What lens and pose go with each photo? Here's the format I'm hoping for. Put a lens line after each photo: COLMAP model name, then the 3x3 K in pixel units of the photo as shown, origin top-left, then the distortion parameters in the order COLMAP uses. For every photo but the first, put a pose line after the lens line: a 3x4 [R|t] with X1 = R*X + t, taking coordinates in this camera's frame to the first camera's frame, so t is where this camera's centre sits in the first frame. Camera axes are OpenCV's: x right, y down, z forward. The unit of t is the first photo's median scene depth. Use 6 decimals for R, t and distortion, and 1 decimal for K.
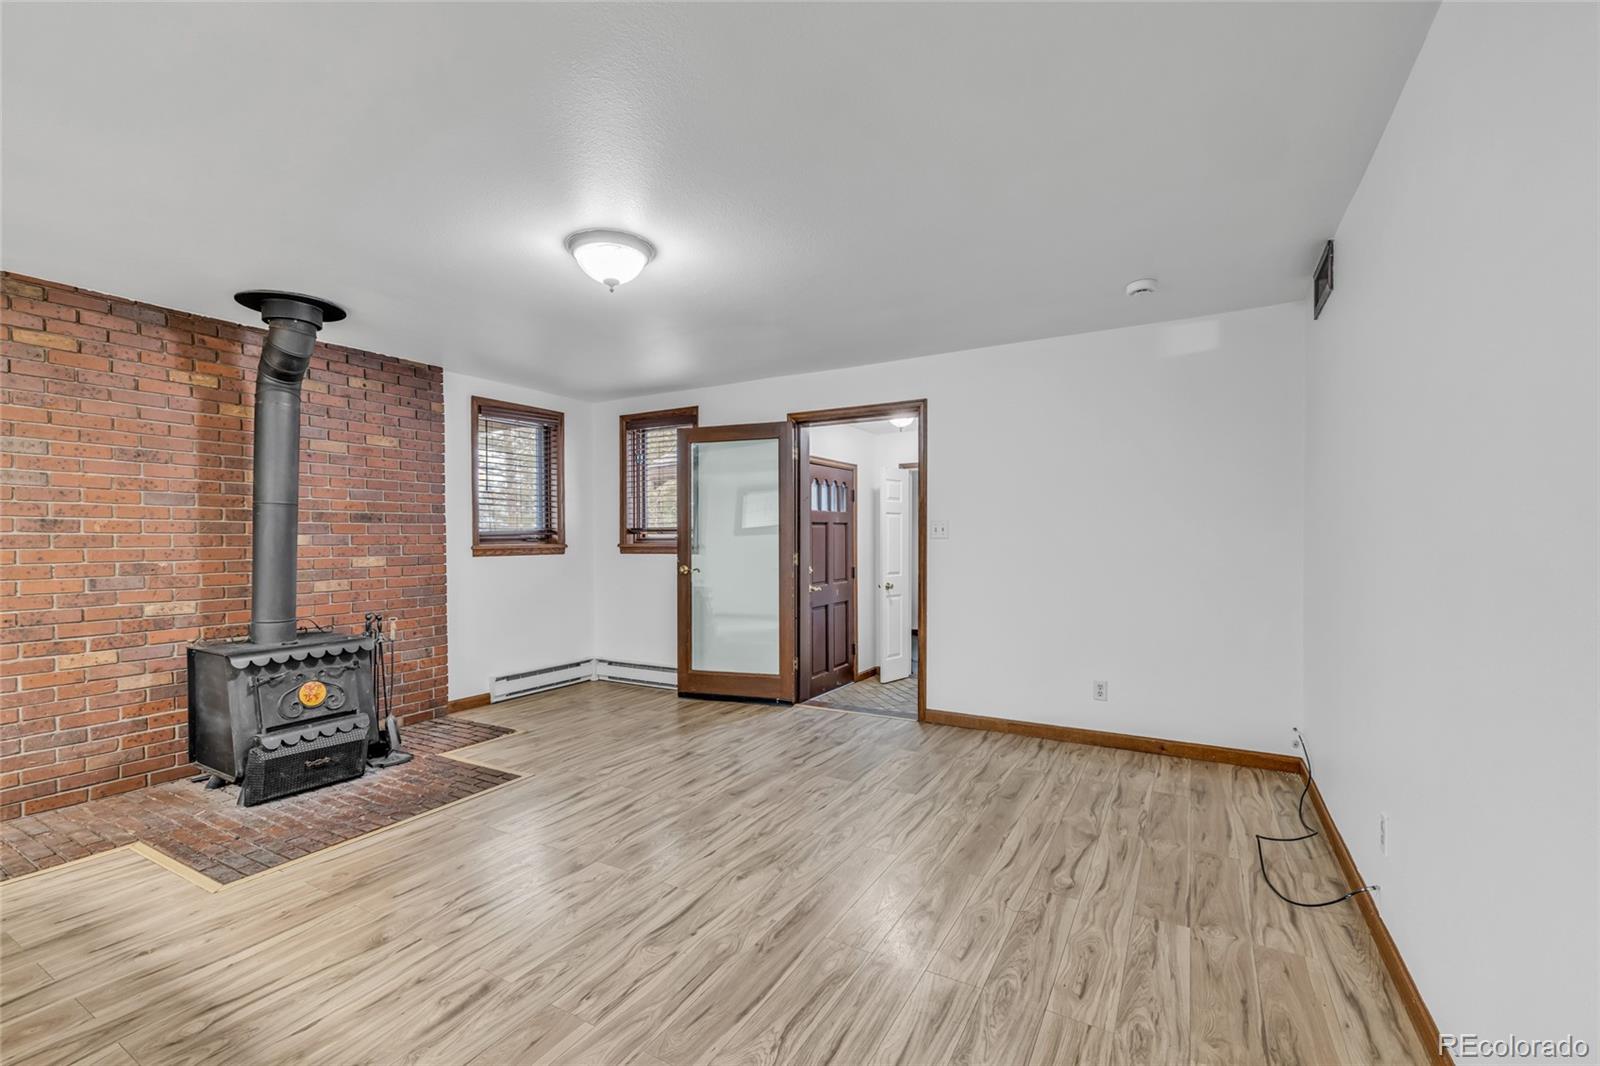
lens RADIAL K [[670.8, 0, 802.2], [0, 670.8, 569.1], [0, 0, 1]] dist [-0.000199, -0.000284]
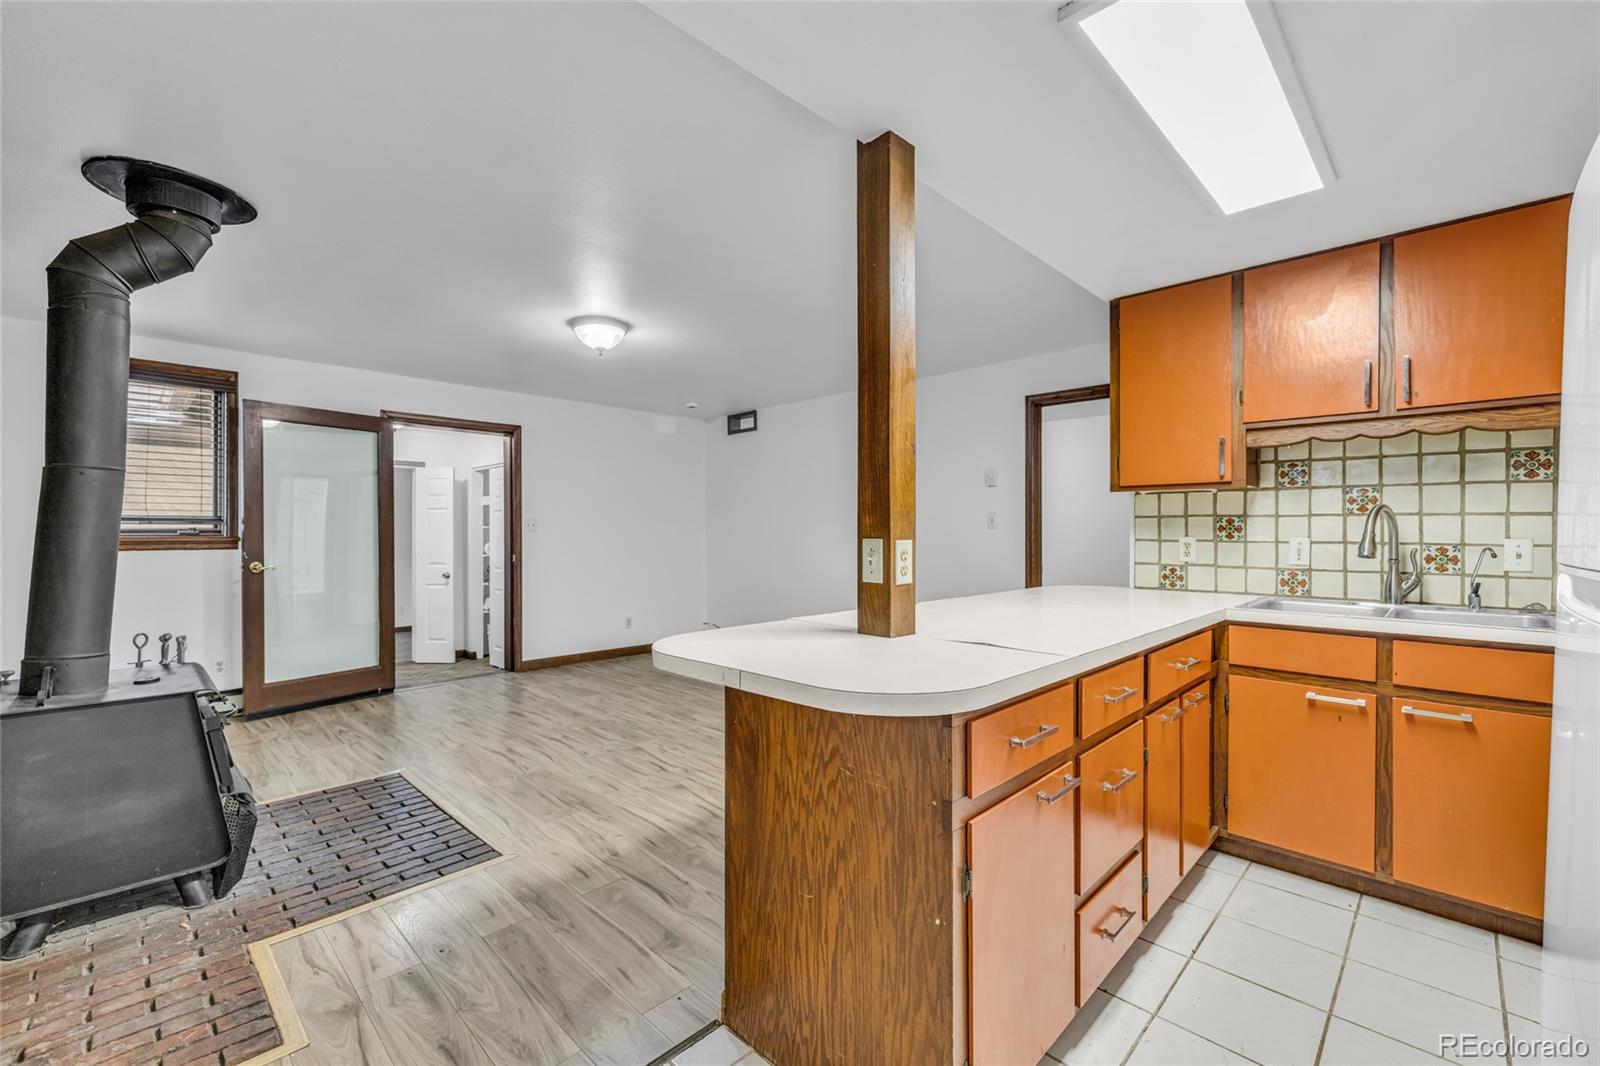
lens RADIAL K [[670.8, 0, 804.3], [0, 670.8, 532.3], [0, 0, 1]] dist [-0.000199, -0.000284]
pose [[0.249313, 0.003567, 0.968416, -1.173021], [0.045504, 0.998846, -0.015394, 0.003184], [-0.967353, 0.047904, 0.248863, 0.170736]]
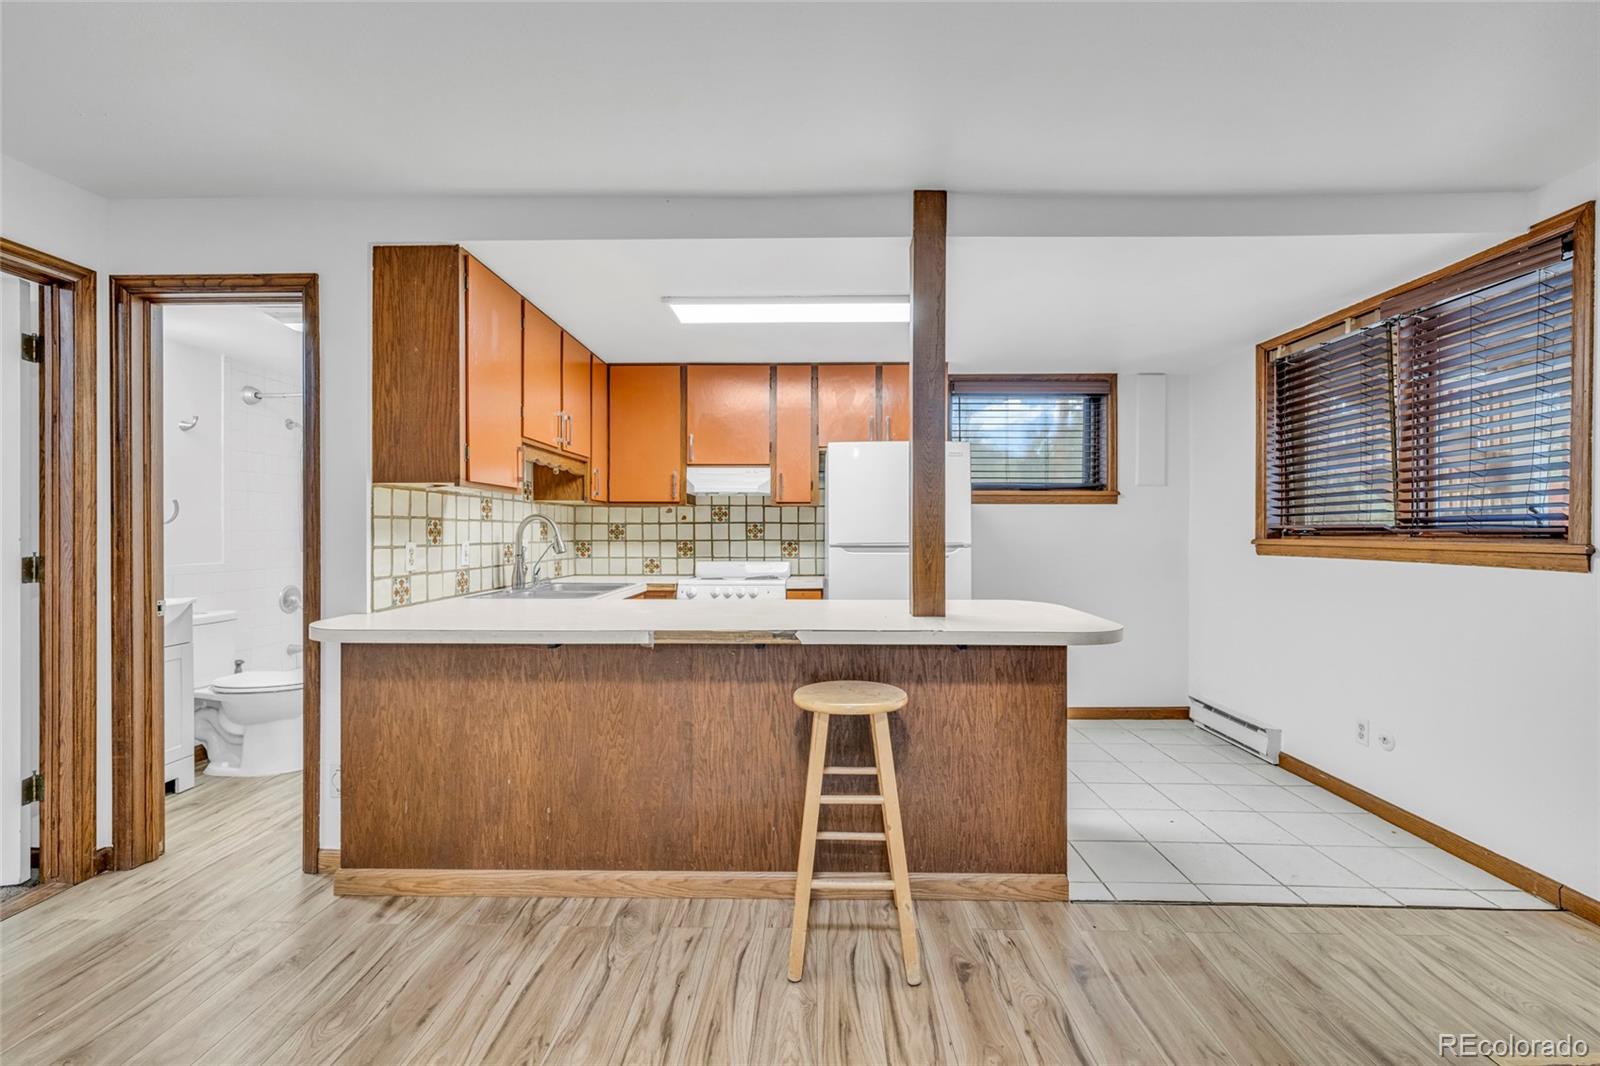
lens RADIAL K [[670.8, 0, 791.1], [0, 670.8, 530.0], [0, 0, 1]] dist [-0.000199, -0.000284]
pose [[-0.882972, 0.005772, -0.469390, -0.224320], [-0.018174, 0.998754, 0.046470, -0.037429], [0.469074, 0.049562, -0.881767, 0.765696]]
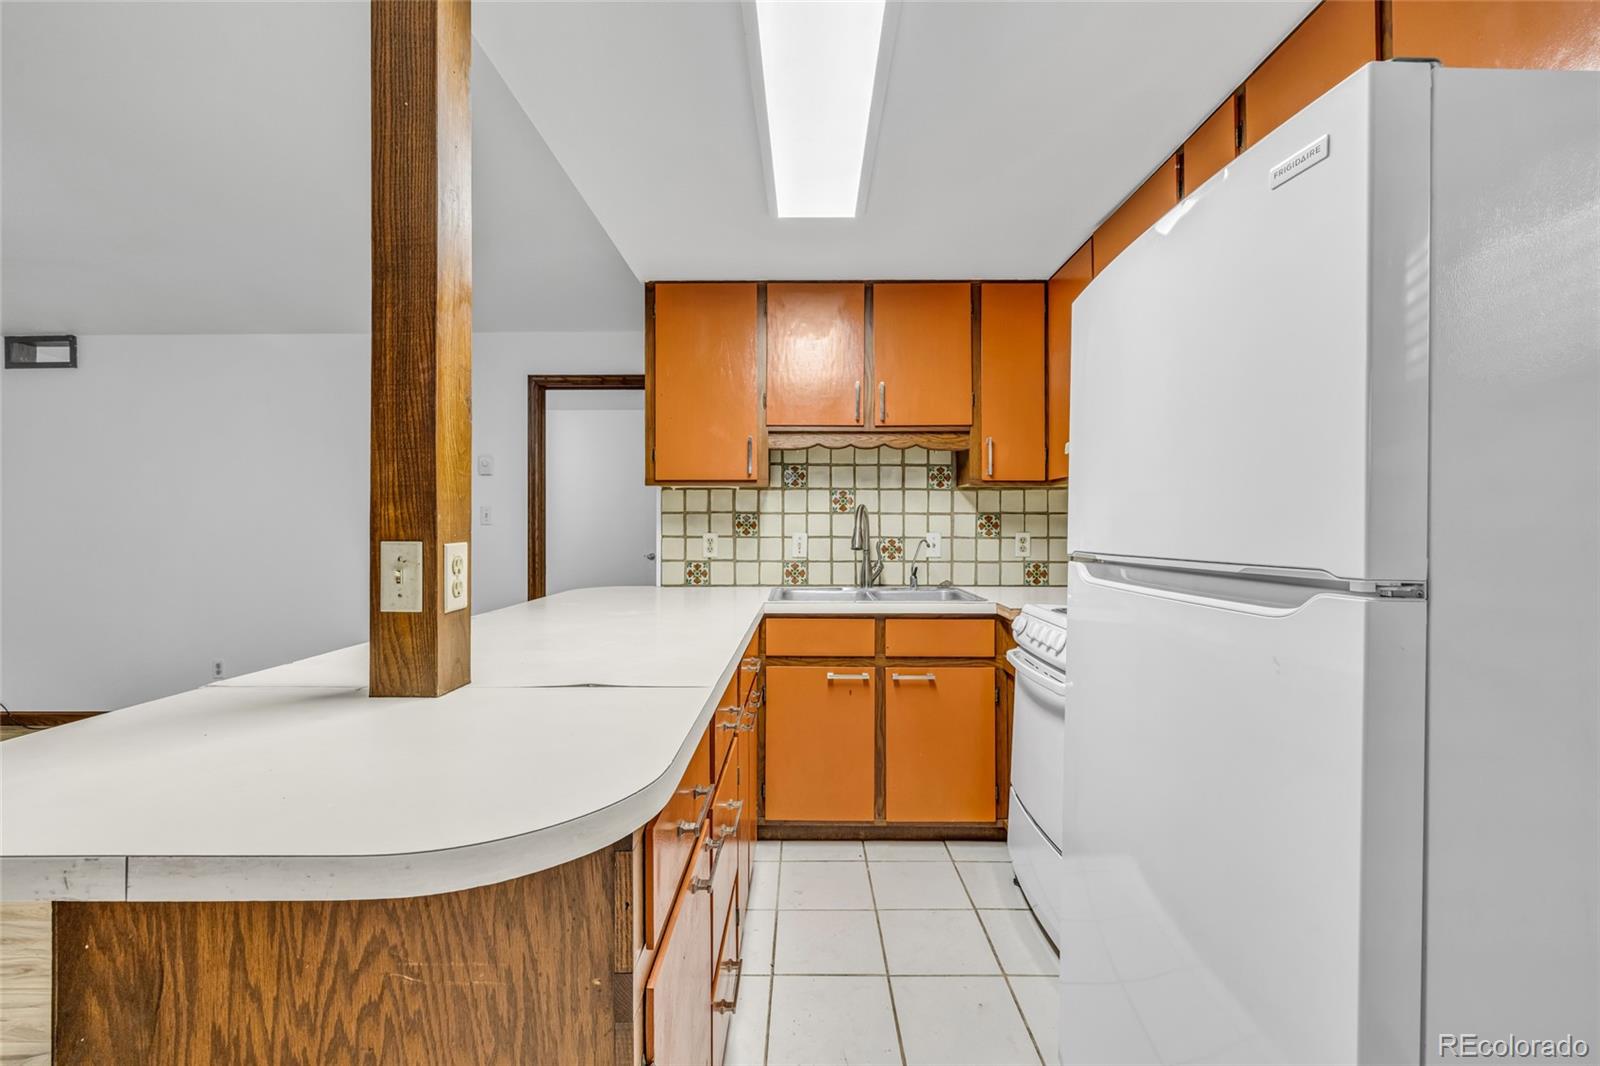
lens RADIAL K [[670.8, 0, 800.8], [0, 670.8, 521.0], [0, 0, 1]] dist [-0.000199, -0.000284]
pose [[-0.491773, 0.013088, 0.870625, -1.036506], [0.046117, 0.998875, 0.011033, -0.001731], [-0.869501, 0.045576, -0.491823, 0.238487]]
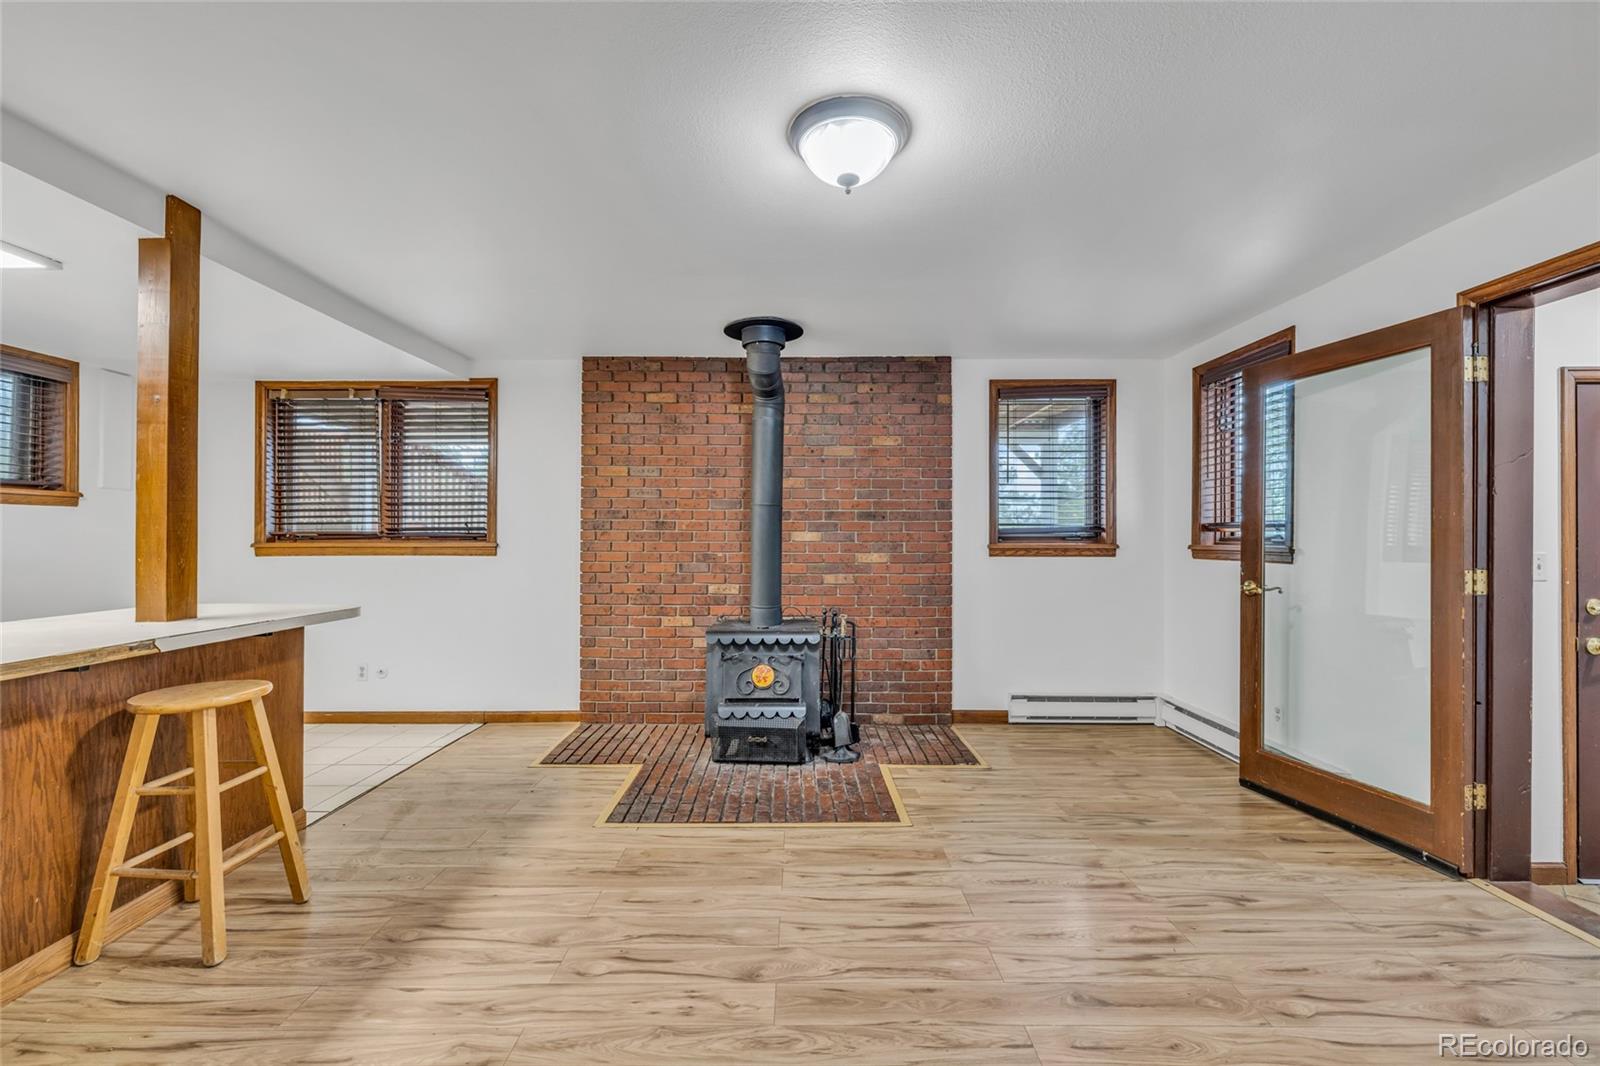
lens RADIAL K [[670.8, 0, 812.0], [0, 670.8, 537.3], [0, 0, 1]] dist [-0.000199, -0.000284]
pose [[0.501787, 0.006627, -0.864966, 0.236400], [-0.045036, 0.998815, -0.018474, -0.022511], [0.863818, 0.048225, 0.501491, 0.457976]]
